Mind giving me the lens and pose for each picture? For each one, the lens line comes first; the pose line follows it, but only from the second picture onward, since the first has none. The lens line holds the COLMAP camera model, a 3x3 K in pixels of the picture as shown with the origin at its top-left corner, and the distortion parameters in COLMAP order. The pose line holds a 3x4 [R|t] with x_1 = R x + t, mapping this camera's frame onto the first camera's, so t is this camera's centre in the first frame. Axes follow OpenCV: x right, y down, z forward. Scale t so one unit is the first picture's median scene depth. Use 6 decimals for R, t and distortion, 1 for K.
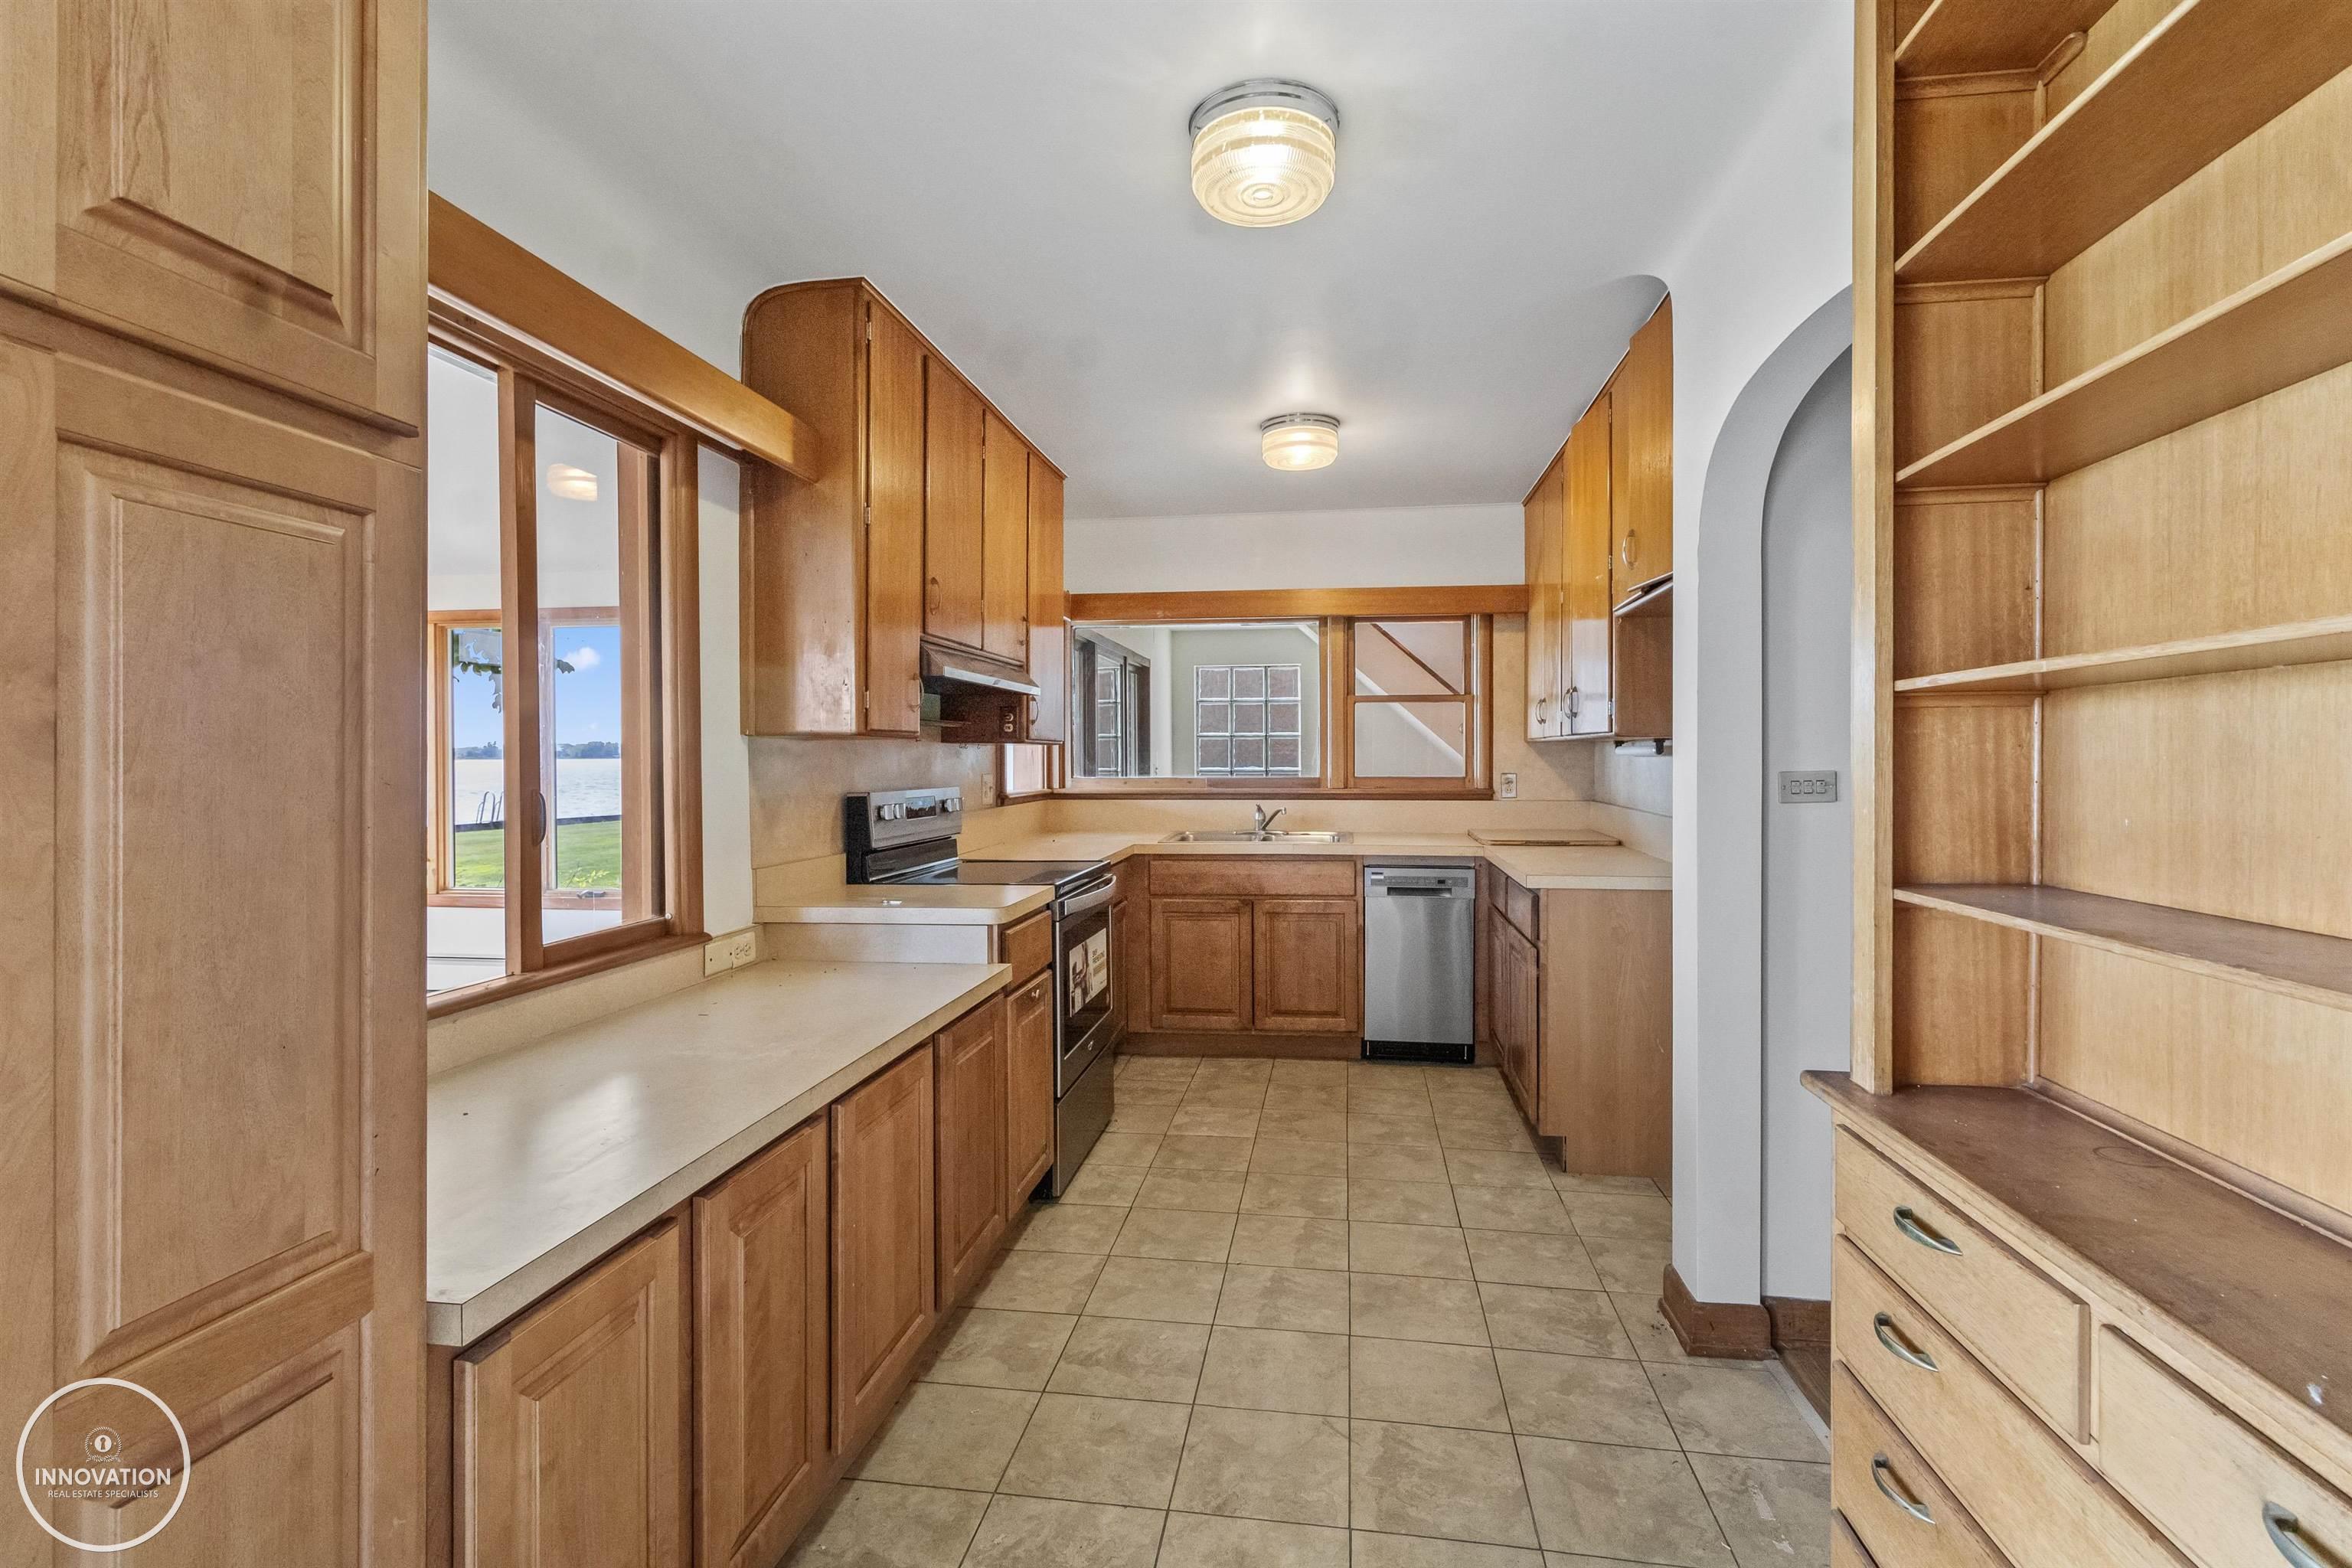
lens RADIAL K [[1082.4, 0, 1178.2], [0, 1082.4, 759.9], [0, 0, 1]] dist [-0.000680, -0.000089]
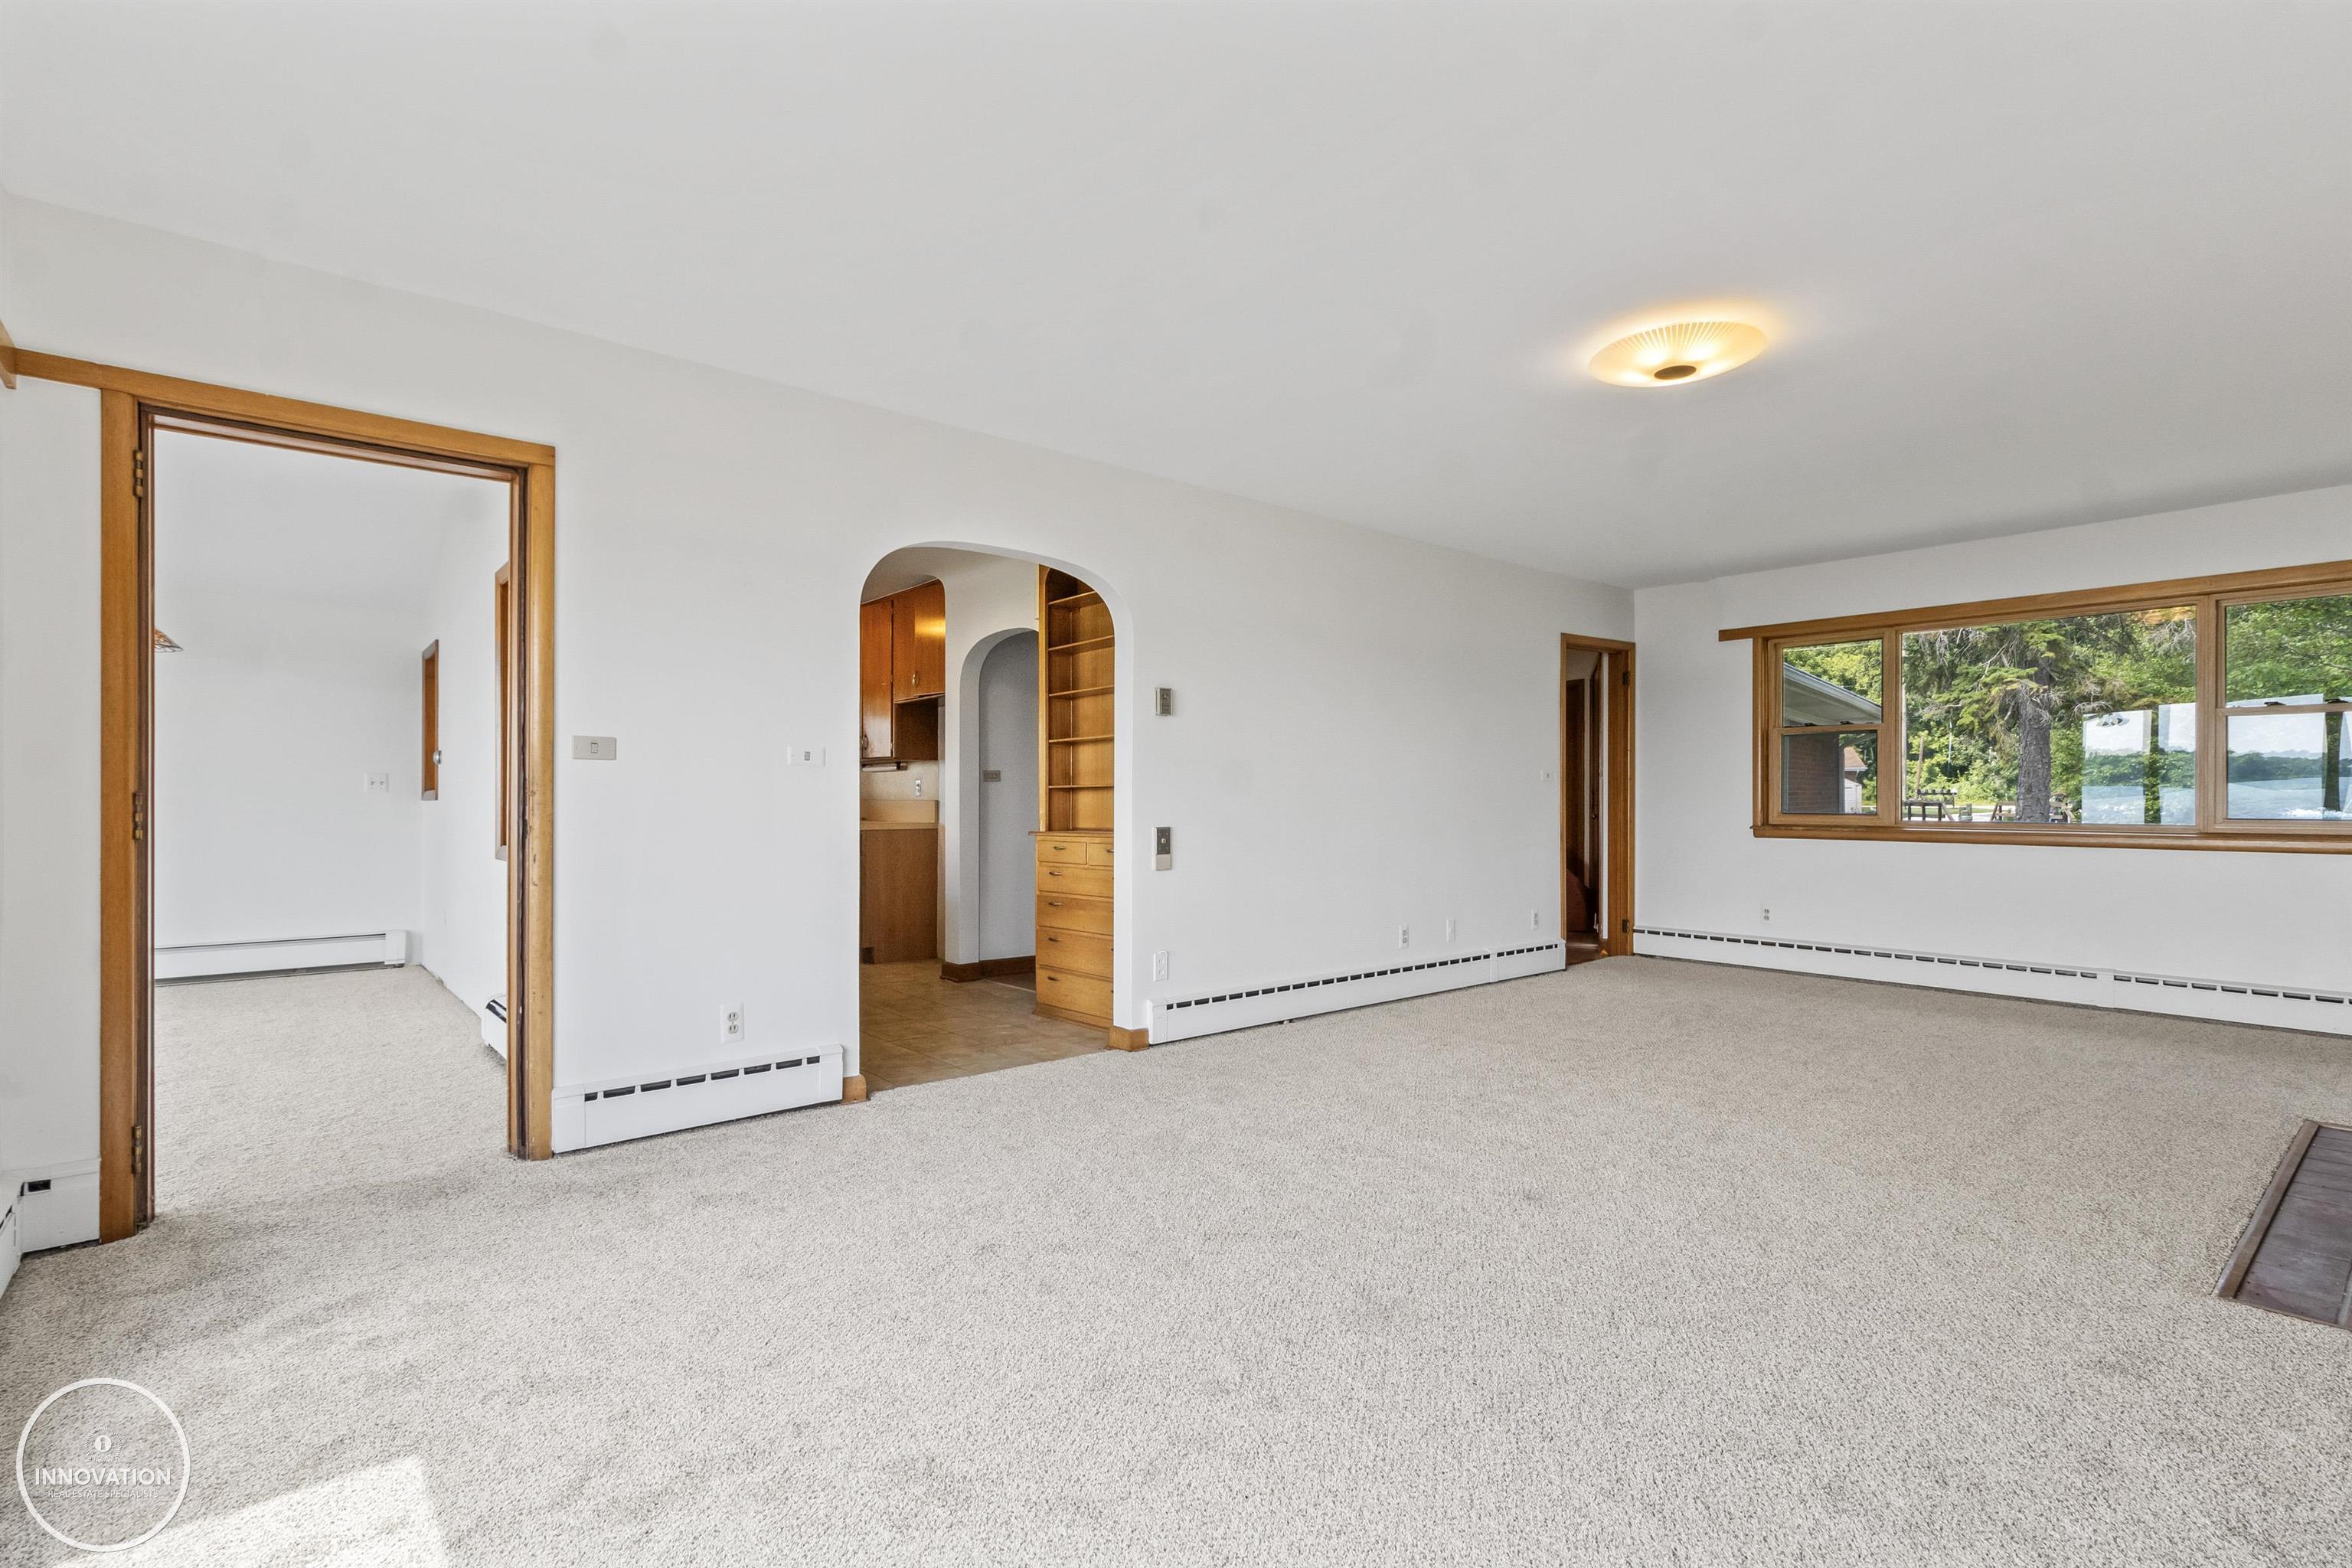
lens RADIAL K [[1109.0, 0, 1184.7], [0, 1109.0, 809.6], [0, 0, 1]] dist [0.001482, 0.000024]
pose [[0.655089, -0.004970, 0.755536, -0.577891], [-0.001094, 0.999971, 0.007527, 0.042154], [-0.755551, -0.005758, 0.655064, -0.575452]]
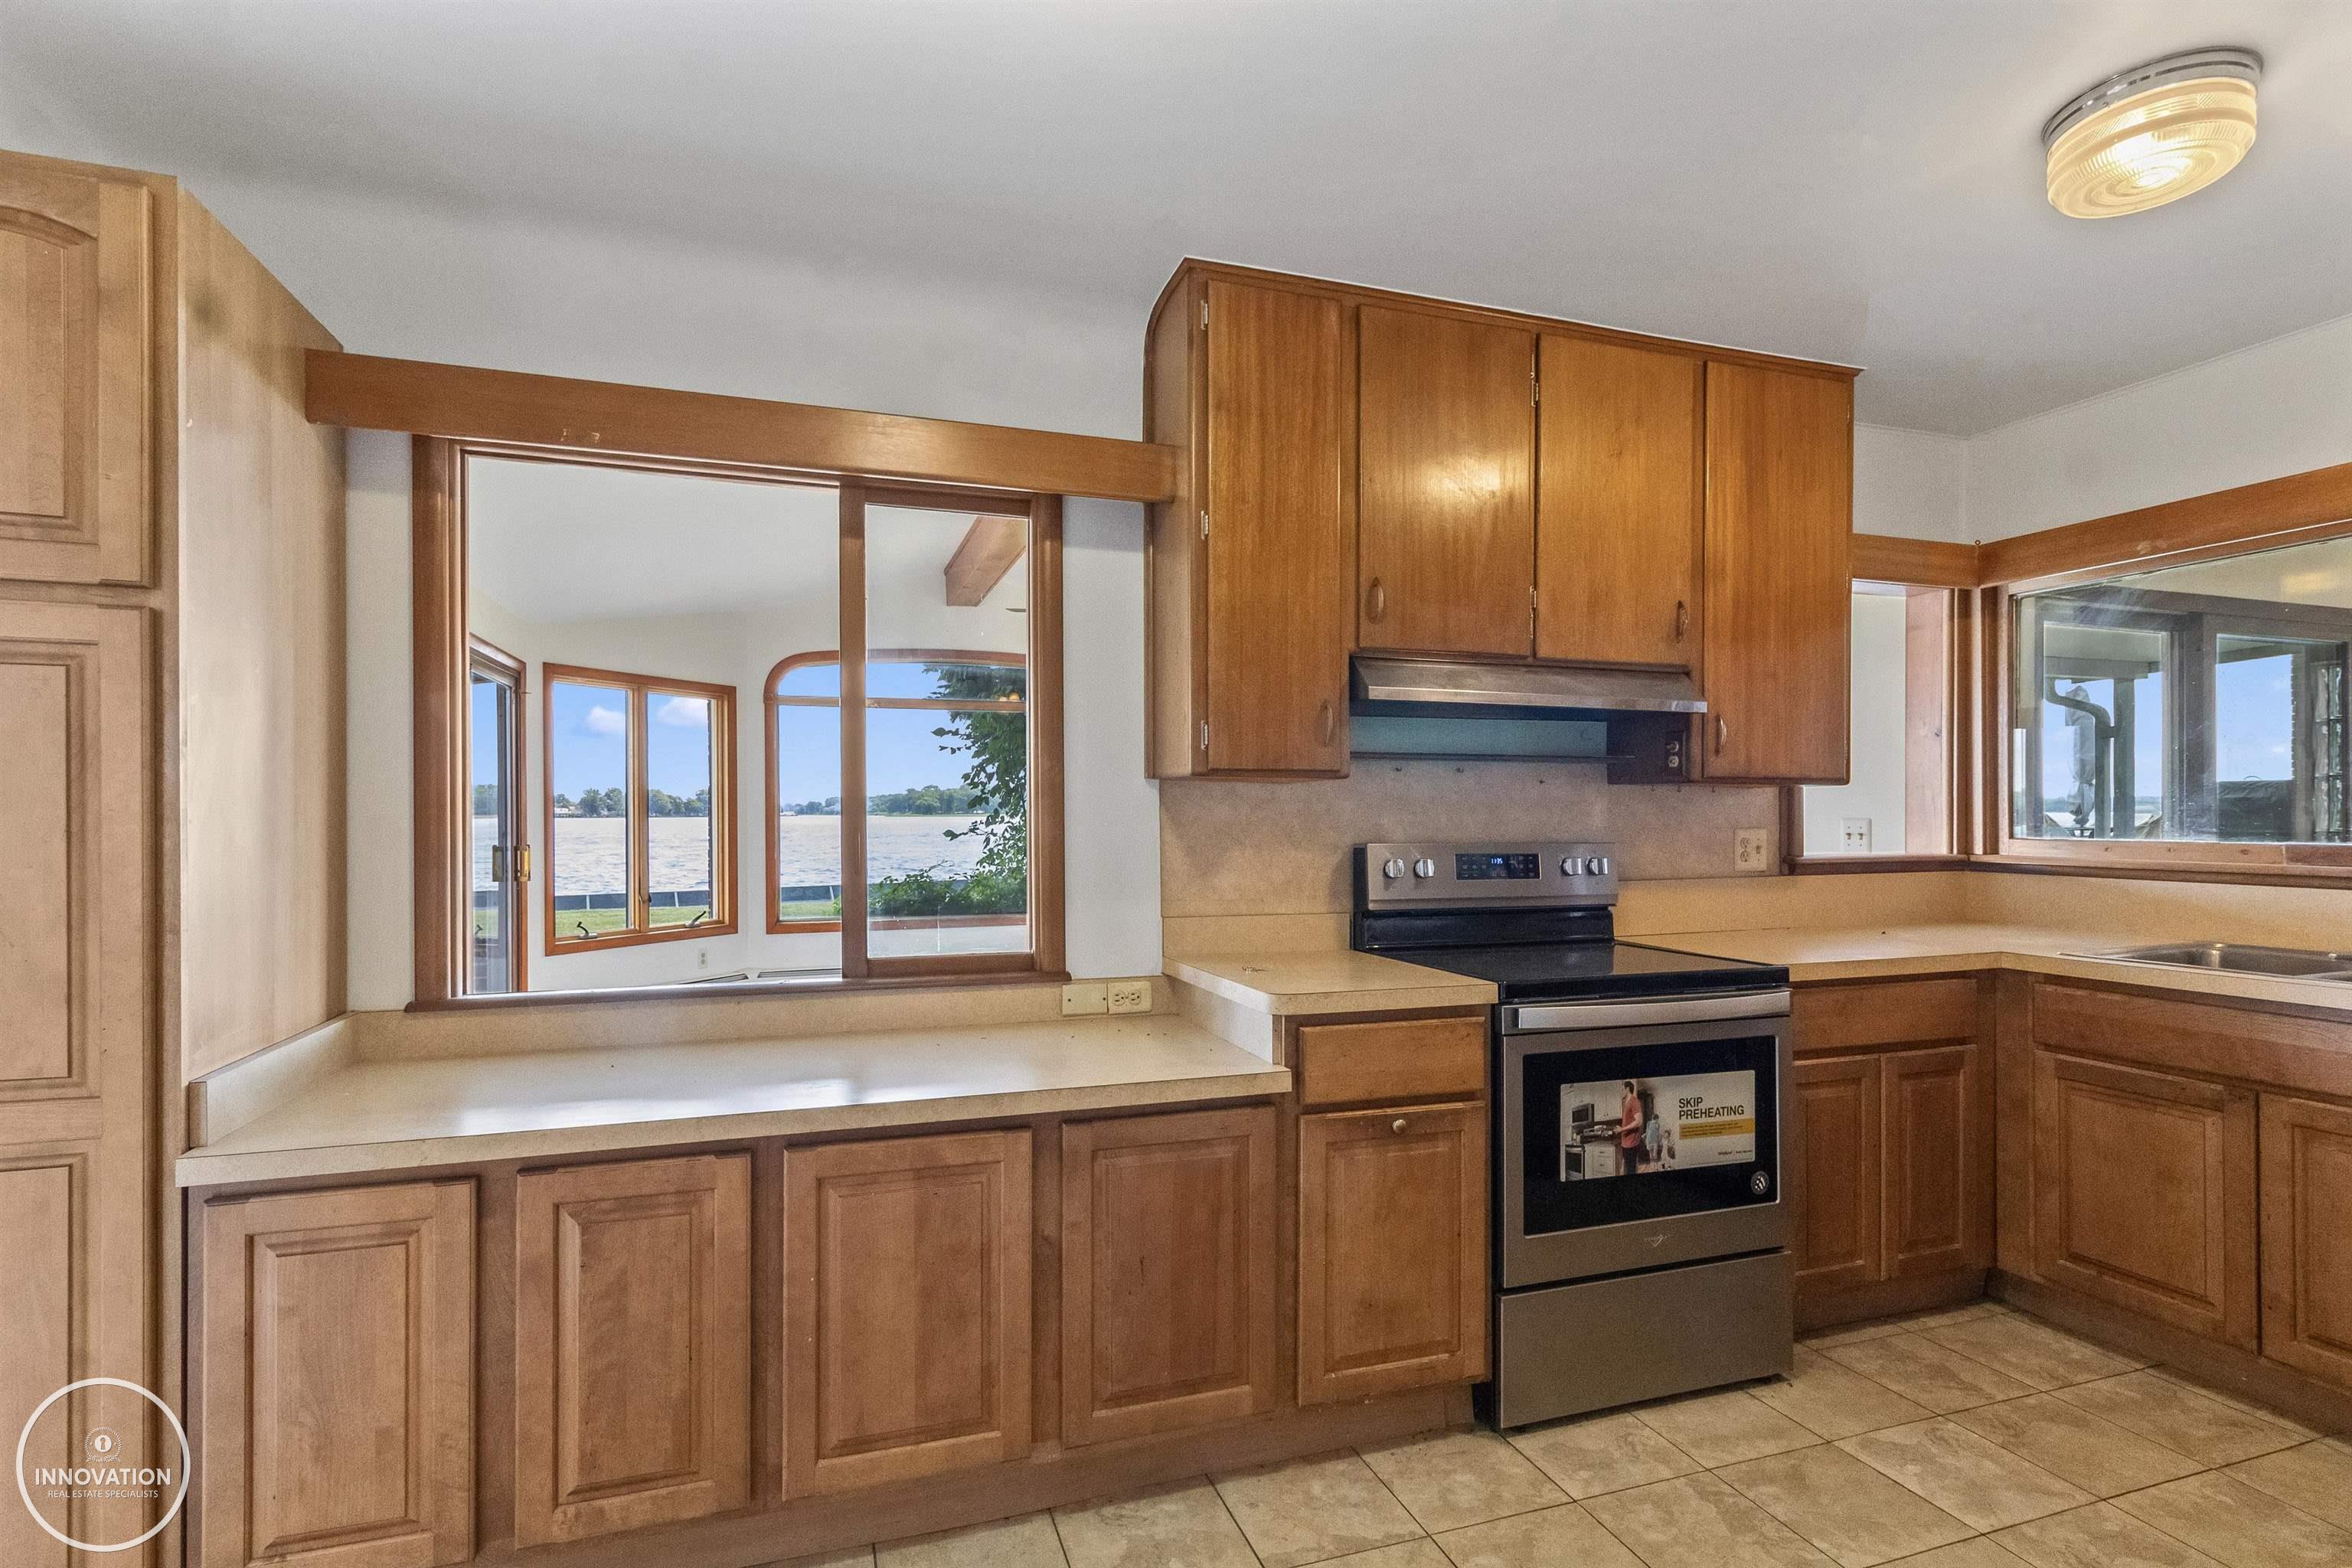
lens RADIAL K [[1109.0, 0, 1184.7], [0, 1109.0, 809.6], [0, 0, 1]] dist [0.001482, 0.000024]
pose [[0.461965, 0.002310, -0.886895, 0.404963], [-0.004525, 0.999990, 0.000248, 0.003821], [0.886887, 0.003898, 0.461971, 0.457959]]
